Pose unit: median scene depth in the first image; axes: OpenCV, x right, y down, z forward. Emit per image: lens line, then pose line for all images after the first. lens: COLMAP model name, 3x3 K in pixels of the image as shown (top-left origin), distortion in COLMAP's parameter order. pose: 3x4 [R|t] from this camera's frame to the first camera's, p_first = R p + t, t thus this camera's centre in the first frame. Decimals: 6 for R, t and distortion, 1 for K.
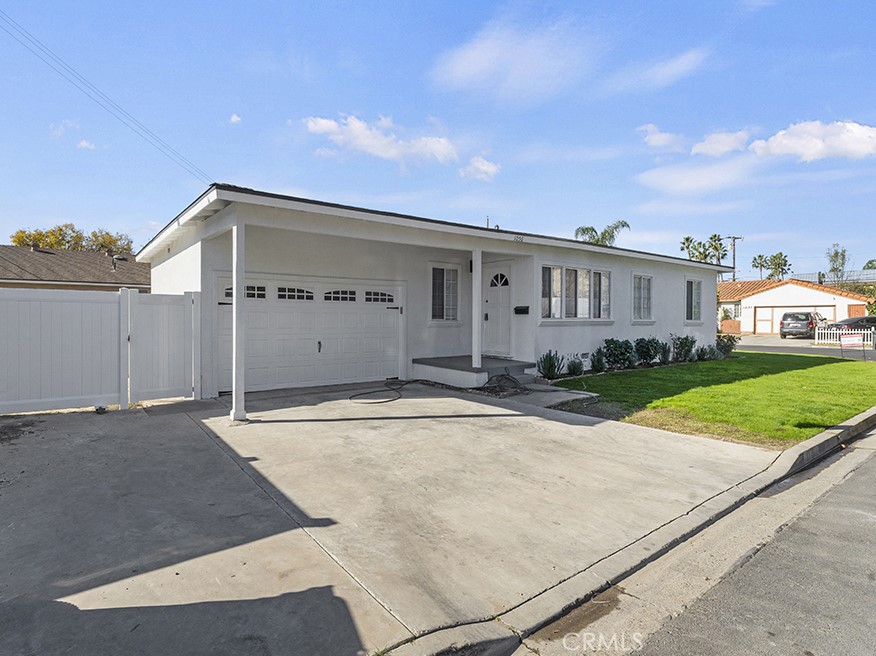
lens RADIAL K [[400.5, 0, 438.0], [0, 400.5, 328.0], [0, 0, 1]] dist [0.000504, -0.000156]
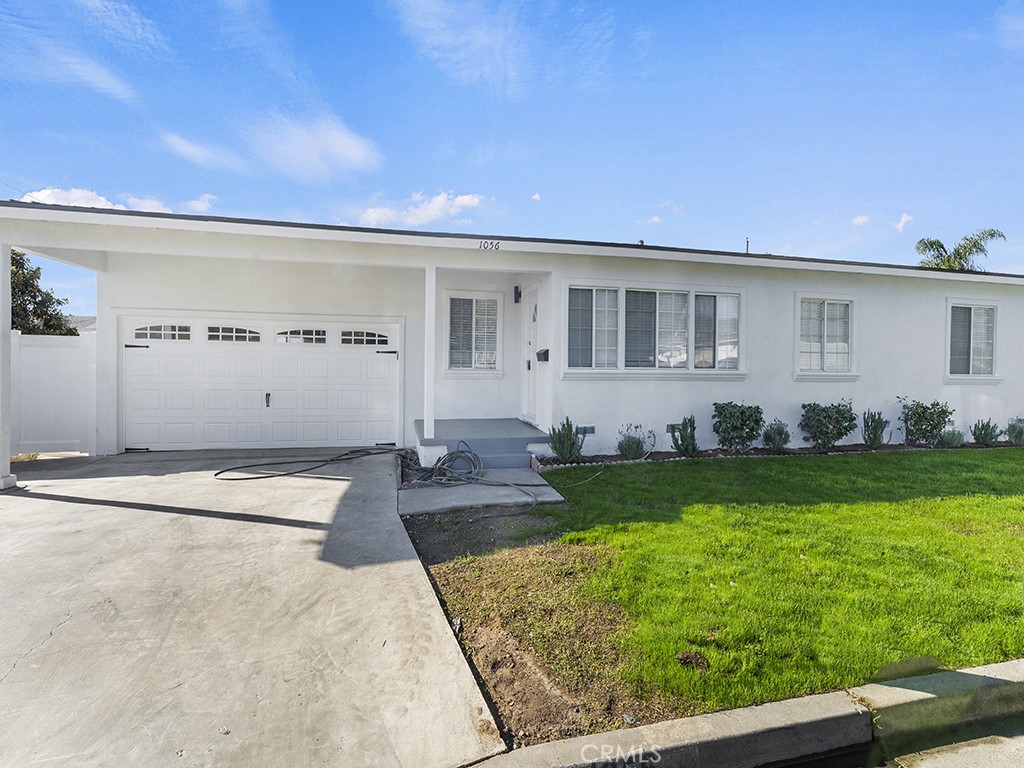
lens RADIAL K [[468.2, 0, 512.0], [0, 468.2, 384.0], [0, 0, 1]] dist [0.000504, -0.000156]
pose [[0.939938, 0.019617, -0.340782, 0.423728], [-0.017811, 0.999806, 0.008427, -0.001803], [0.340881, -0.001851, 0.940105, 0.250418]]
